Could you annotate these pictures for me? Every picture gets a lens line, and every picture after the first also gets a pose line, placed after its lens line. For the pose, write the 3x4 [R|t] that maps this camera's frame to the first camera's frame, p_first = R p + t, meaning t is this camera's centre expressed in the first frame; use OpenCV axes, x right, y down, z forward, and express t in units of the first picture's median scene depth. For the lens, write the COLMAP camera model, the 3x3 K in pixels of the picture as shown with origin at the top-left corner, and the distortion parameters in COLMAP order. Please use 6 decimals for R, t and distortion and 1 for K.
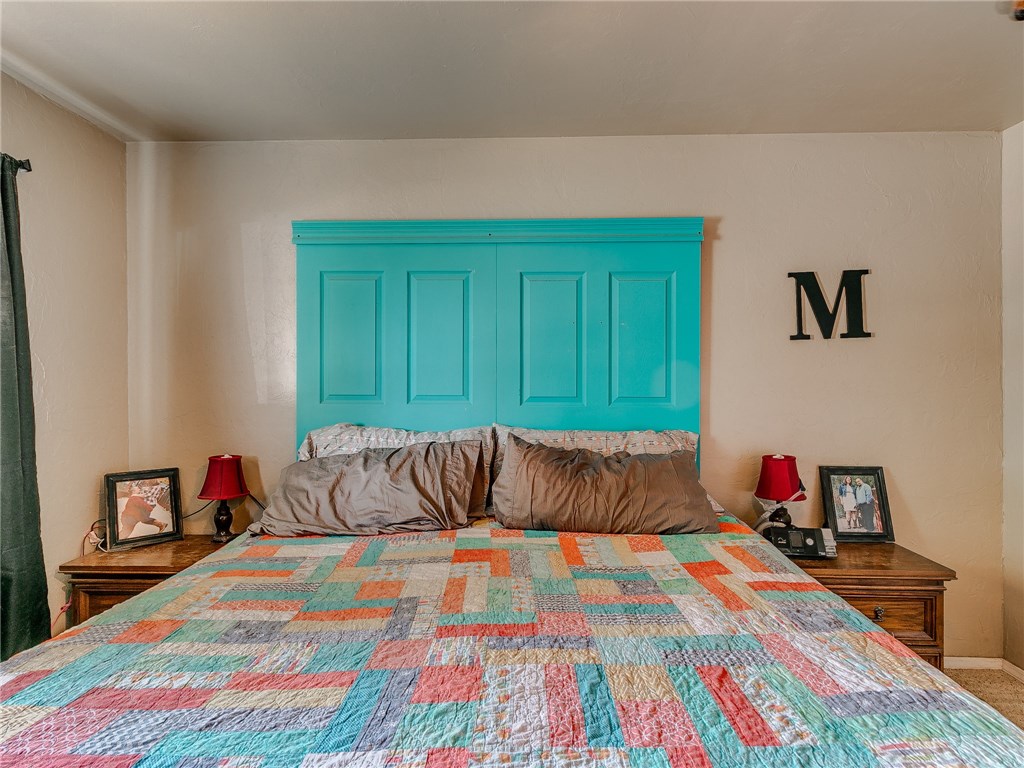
lens RADIAL K [[526.6, 0, 504.8], [0, 526.6, 382.1], [0, 0, 1]] dist [0.000605, 0.000873]
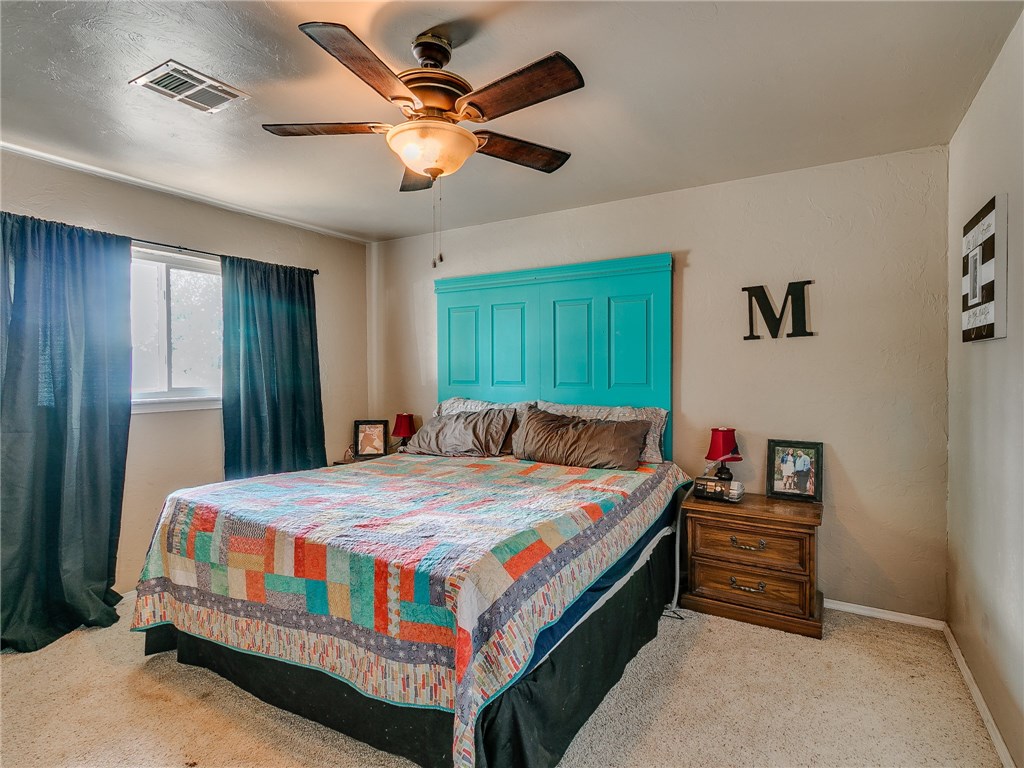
lens RADIAL K [[526.6, 0, 515.4], [0, 526.6, 383.9], [0, 0, 1]] dist [0.000605, 0.000873]
pose [[0.875513, 0.009734, -0.483096, 0.684936], [0.001068, 0.999756, 0.022079, -0.001957], [0.483193, -0.019846, 0.875289, -0.402309]]
